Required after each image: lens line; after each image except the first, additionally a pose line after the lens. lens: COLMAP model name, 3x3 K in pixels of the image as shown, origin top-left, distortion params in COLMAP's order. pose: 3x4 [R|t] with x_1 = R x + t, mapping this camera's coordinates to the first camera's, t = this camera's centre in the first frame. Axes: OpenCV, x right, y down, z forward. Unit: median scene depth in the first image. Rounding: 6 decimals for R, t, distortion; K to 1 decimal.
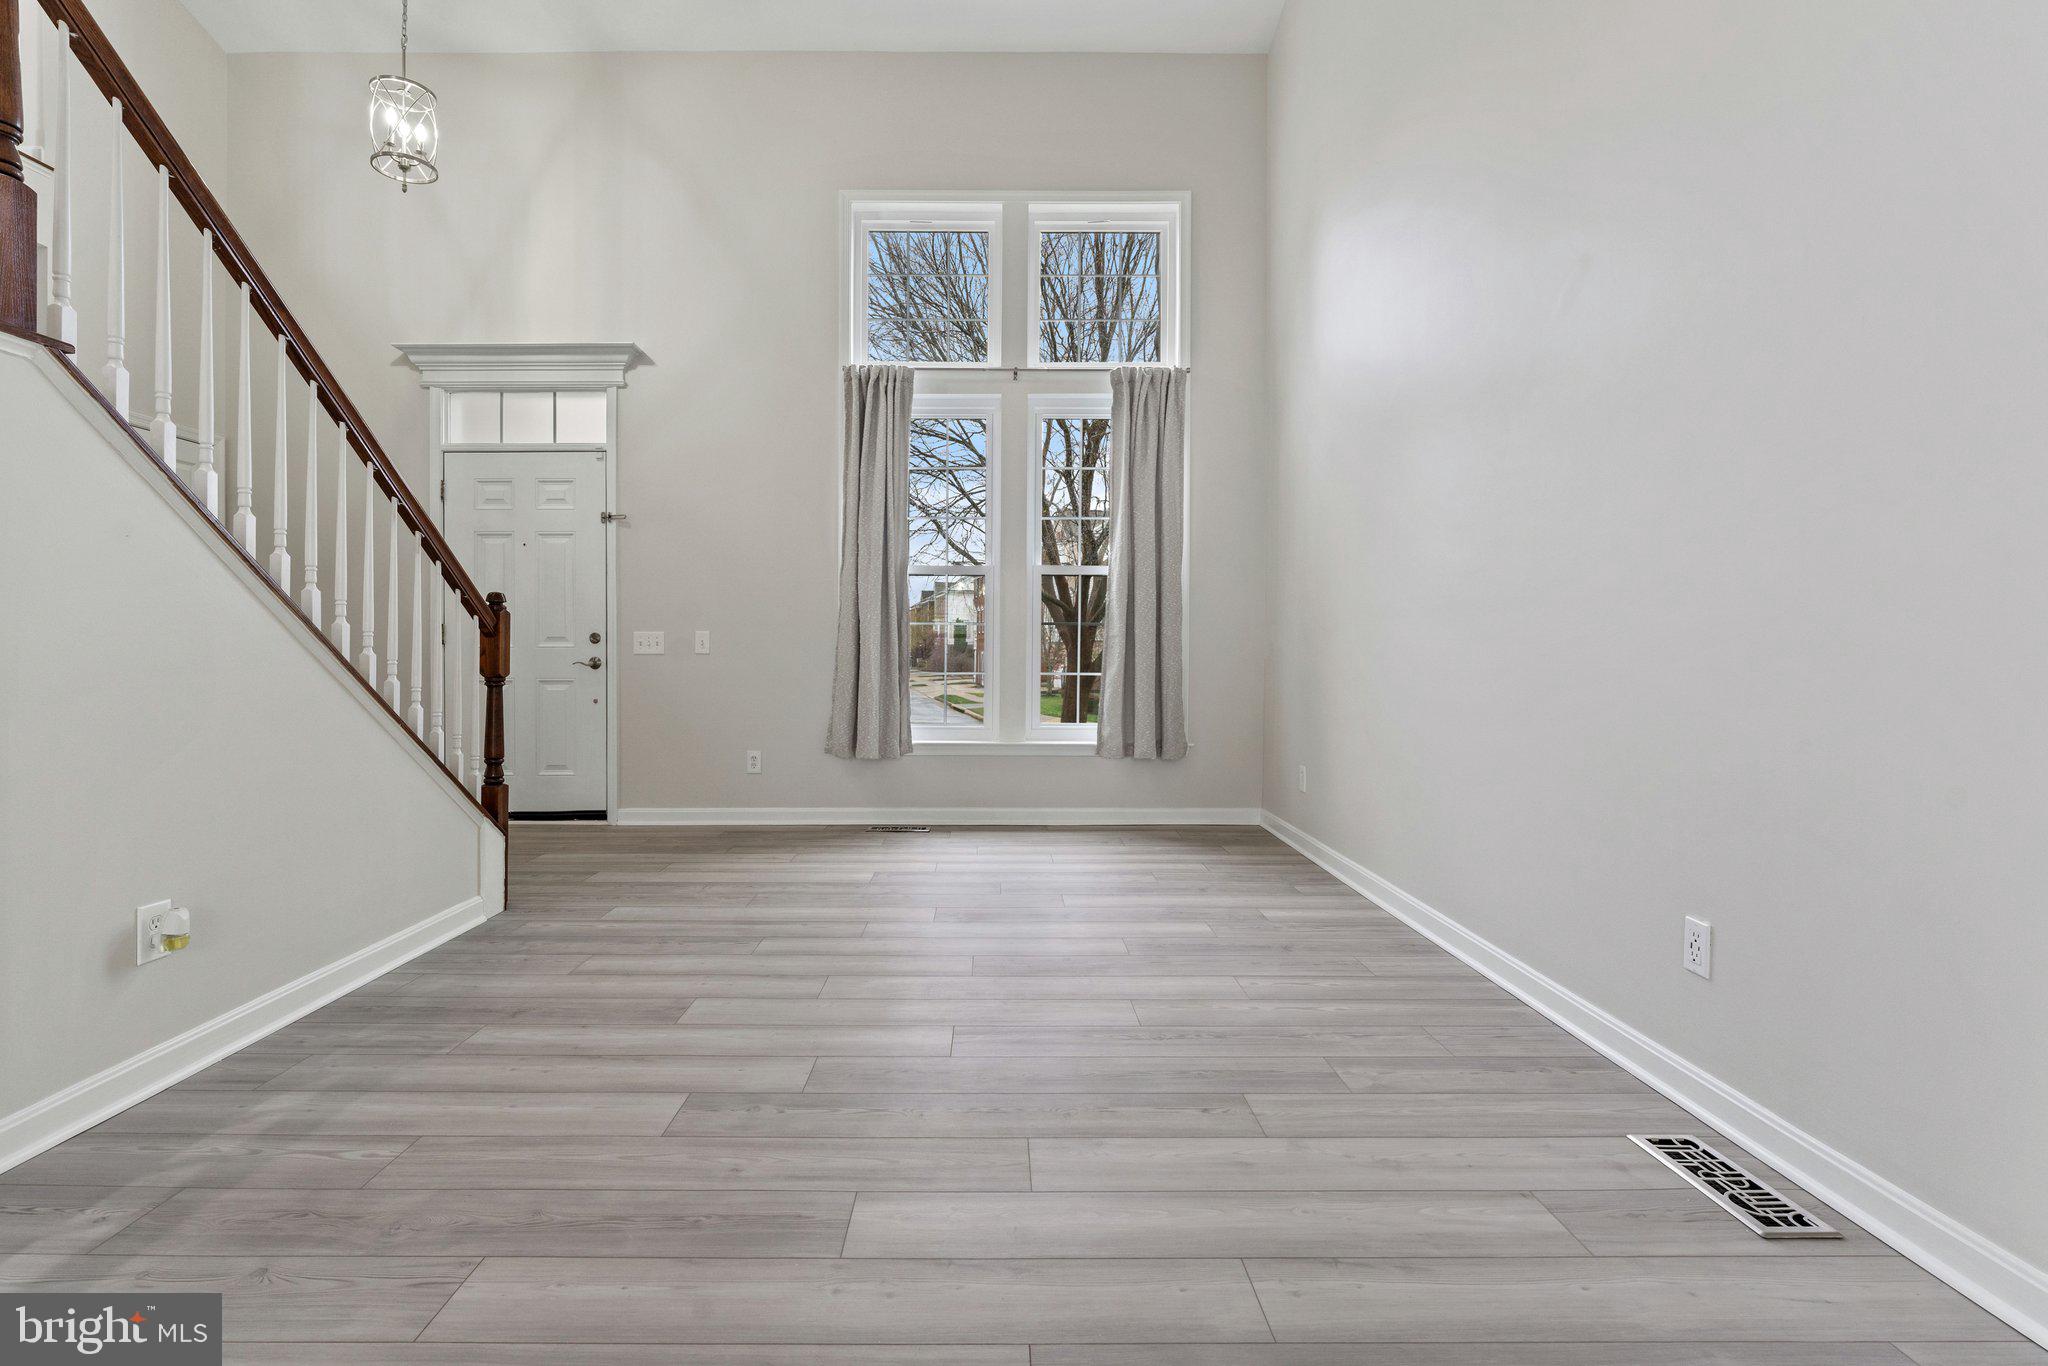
lens RADIAL K [[950.8, 0, 1002.2], [0, 950.8, 656.5], [0, 0, 1]] dist [0.000627, 0.001147]
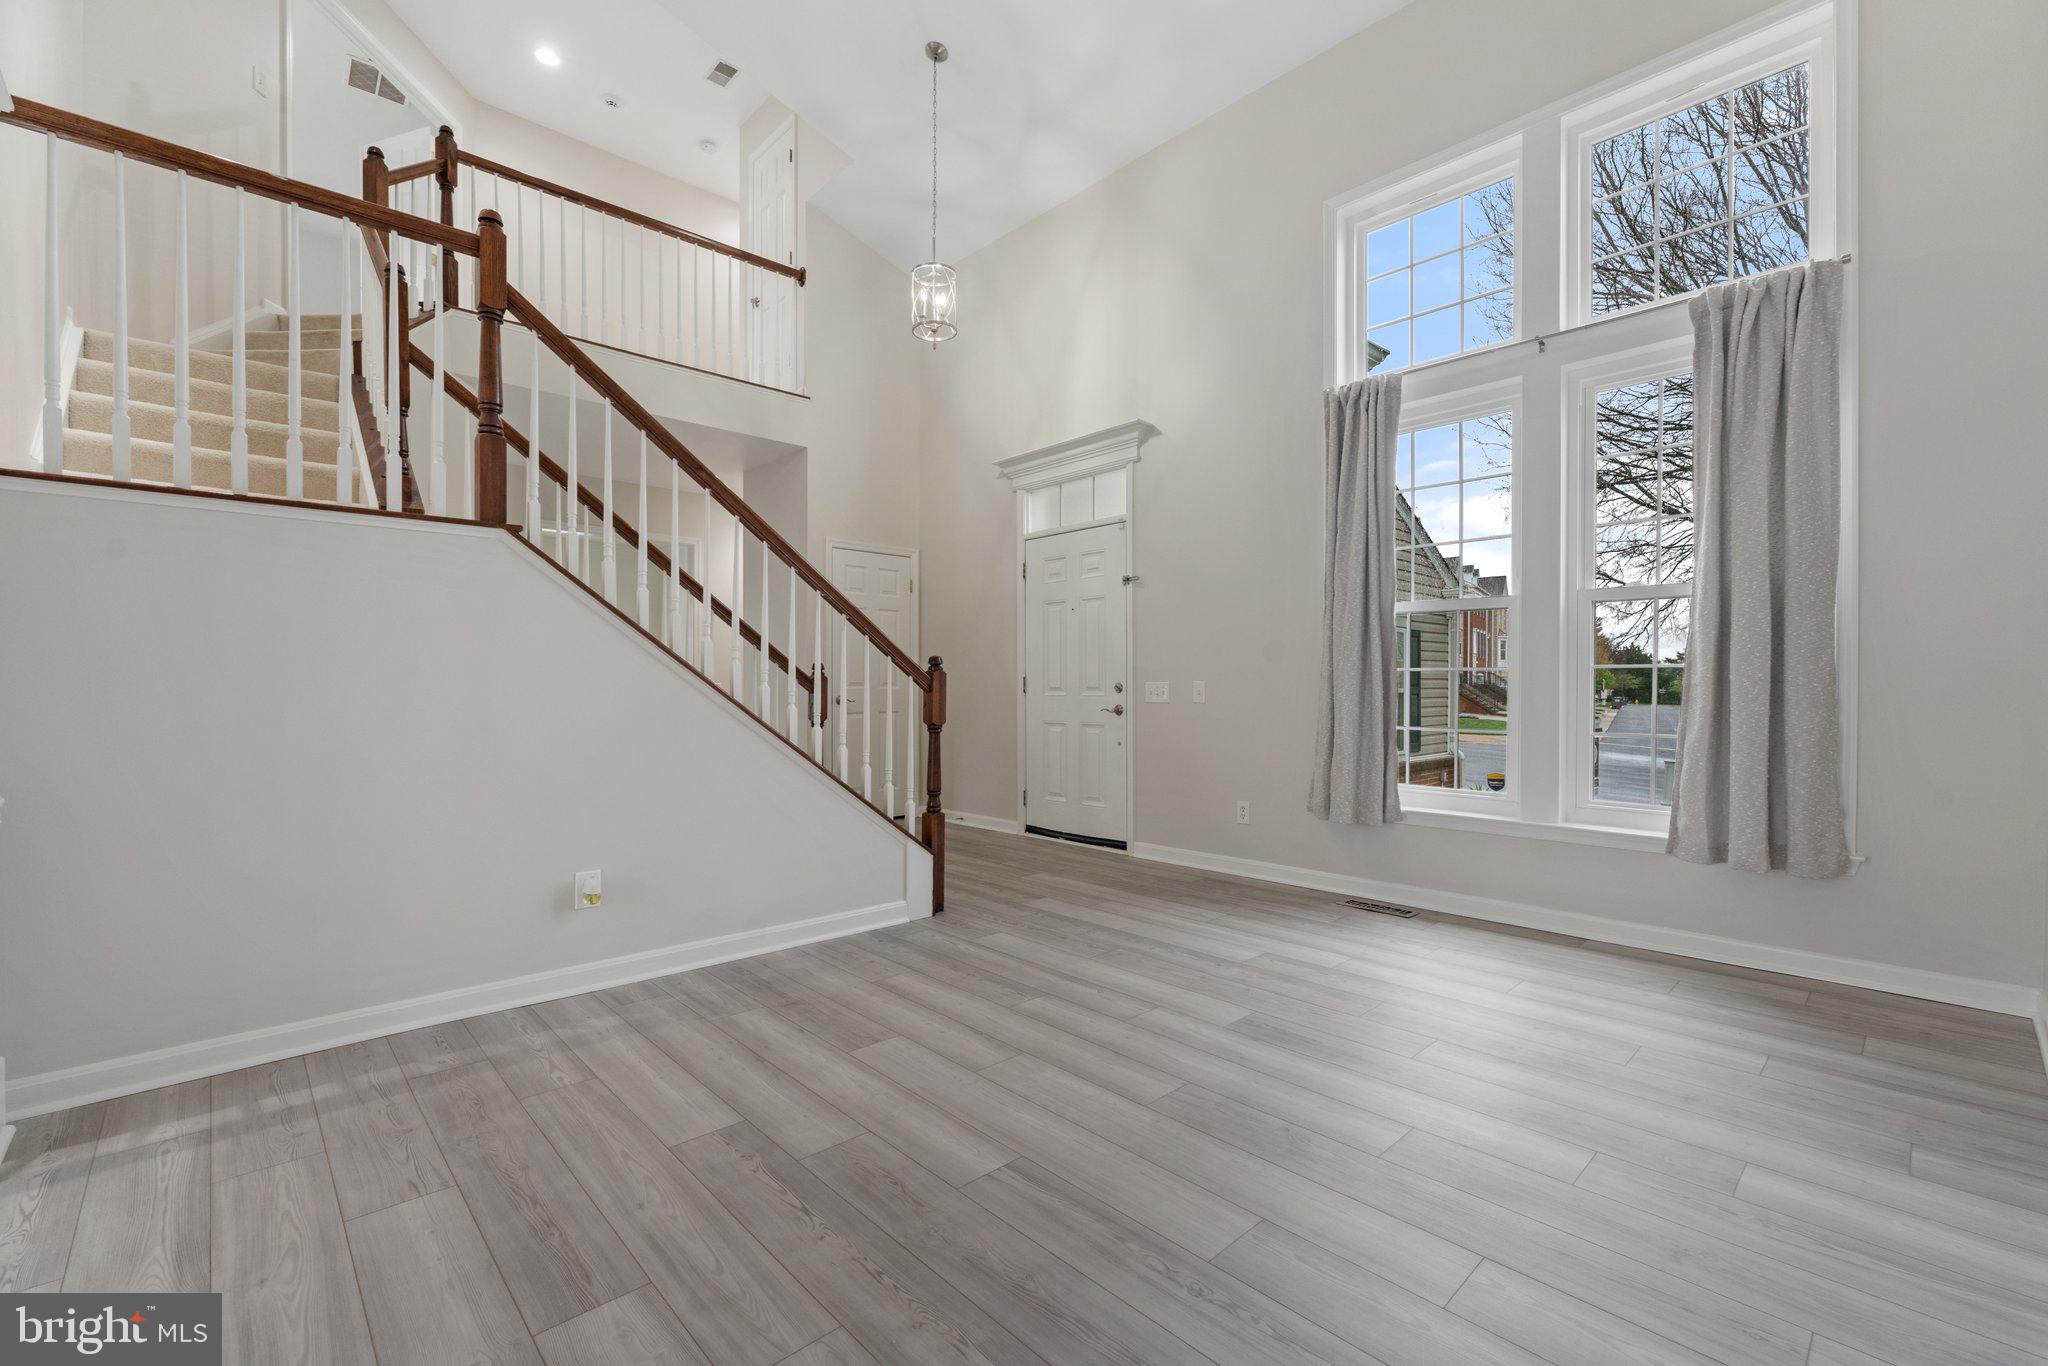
lens RADIAL K [[861.6, 0, 1011.0], [0, 861.6, 687.8], [0, 0, 1]] dist [-0.007578, 0.000110]
pose [[0.674454, -0.000534, -0.738316, 0.351286], [-0.003073, 0.999989, -0.003530, -0.022429], [0.738310, 0.004650, 0.674445, 0.316147]]
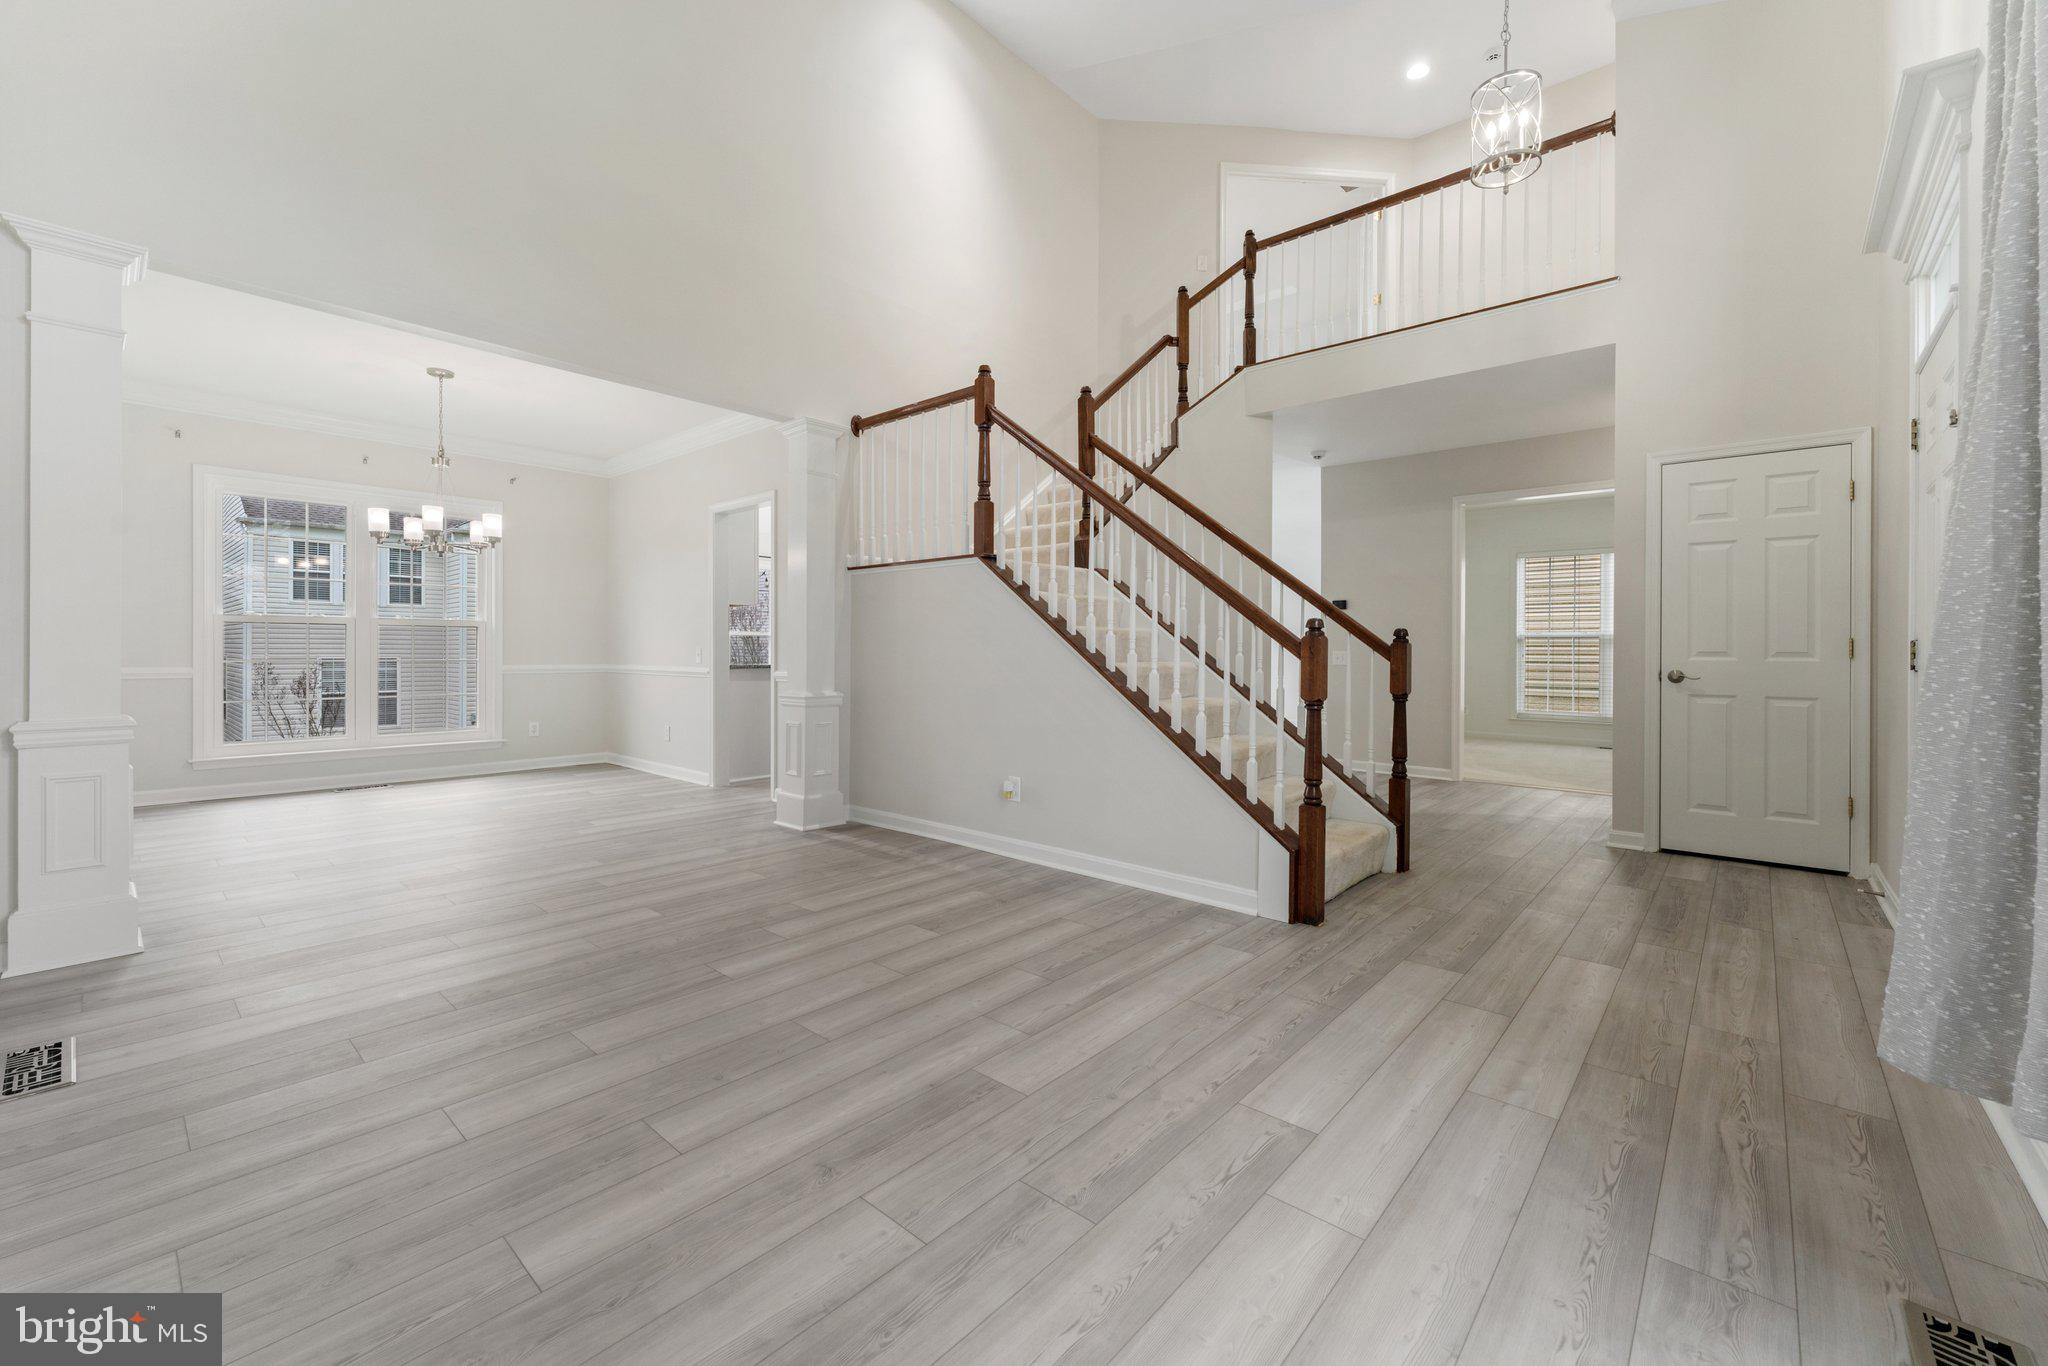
lens RADIAL K [[825.0, 0, 1027.5], [0, 825.0, 651.4], [0, 0, 1]] dist [0.000423, 0.000192]
pose [[-0.665829, -0.009923, -0.746039, 0.336495], [-0.013335, 0.999910, -0.001398, -0.026139], [0.745986, 0.009018, -0.665901, 1.347206]]
